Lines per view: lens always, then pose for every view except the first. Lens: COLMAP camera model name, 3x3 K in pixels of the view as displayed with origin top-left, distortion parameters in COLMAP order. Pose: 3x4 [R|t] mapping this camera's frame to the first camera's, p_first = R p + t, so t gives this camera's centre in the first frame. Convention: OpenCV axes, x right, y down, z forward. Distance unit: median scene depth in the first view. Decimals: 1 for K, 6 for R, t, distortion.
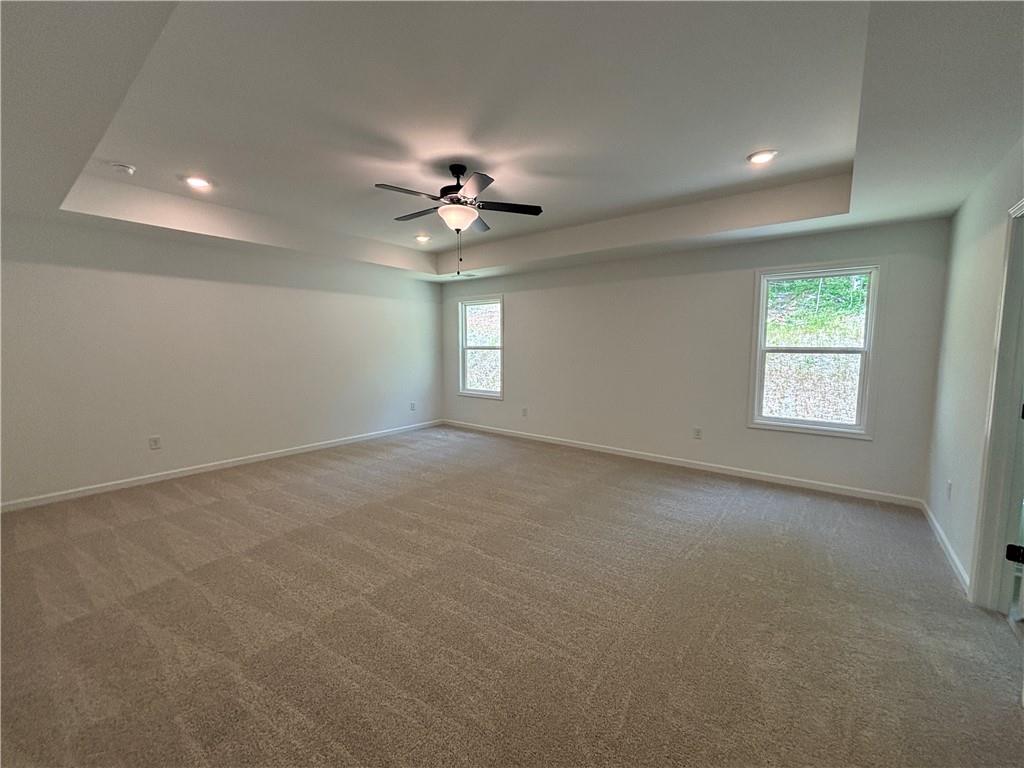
lens RADIAL K [[413.7, 0, 512.0], [0, 413.7, 384.0], [0, 0, 1]] dist [-0.001383, 0.000329]
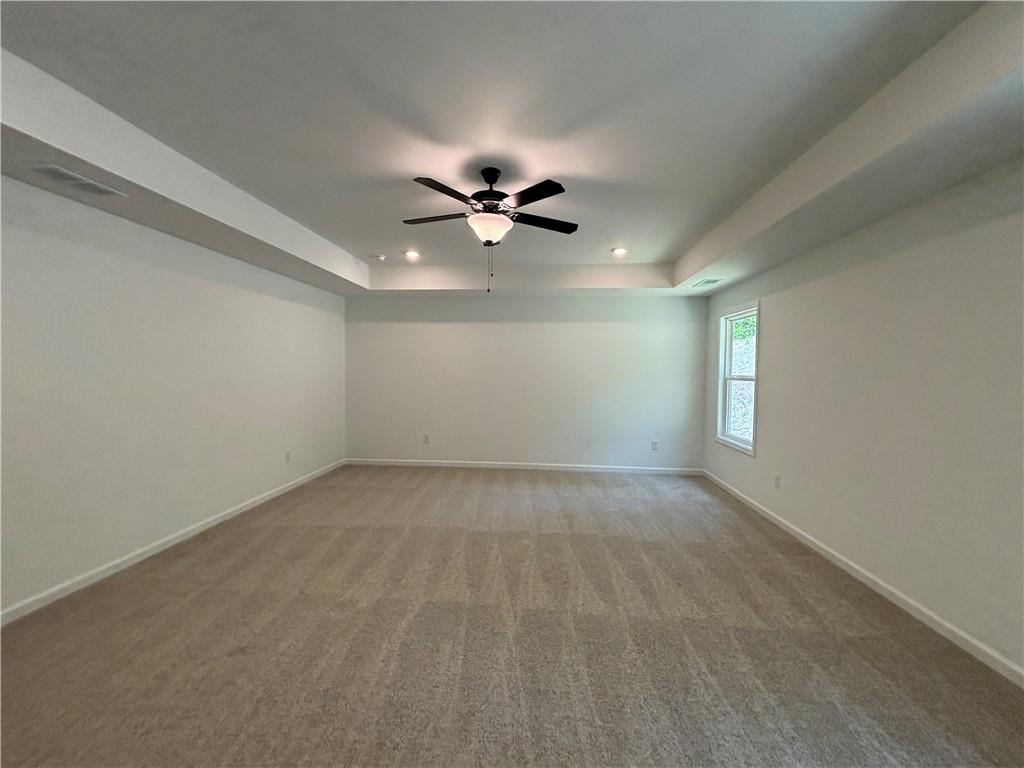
lens RADIAL K [[410.9, 0, 512.0], [0, 410.9, 384.0], [0, 0, 1]] dist [0.003077, 0.000148]
pose [[0.544895, 0.033673, -0.837828, 0.478906], [-0.090972, 0.995669, -0.019149, -0.045634], [0.833555, 0.086653, 0.545599, 0.449287]]
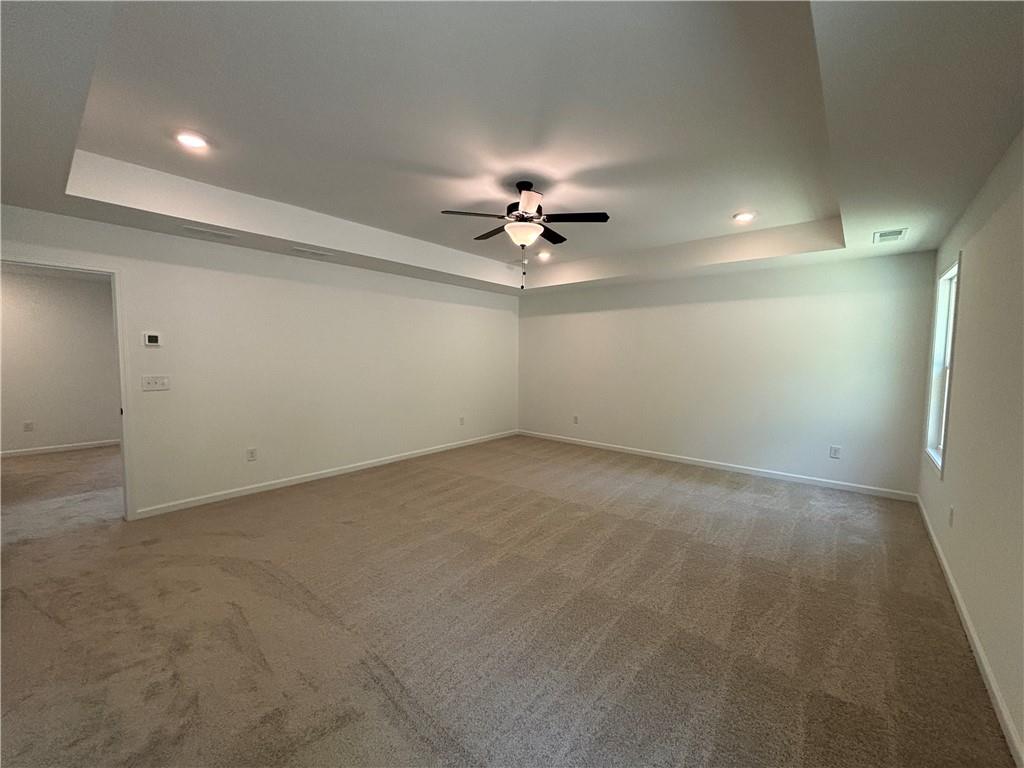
lens RADIAL K [[410.9, 0, 512.0], [0, 410.9, 384.0], [0, 0, 1]] dist [0.003077, 0.000148]
pose [[-0.051638, 0.066518, -0.996448, 0.688060], [-0.103572, 0.992042, 0.071591, -0.076720], [0.993281, 0.106900, -0.044338, 0.799092]]
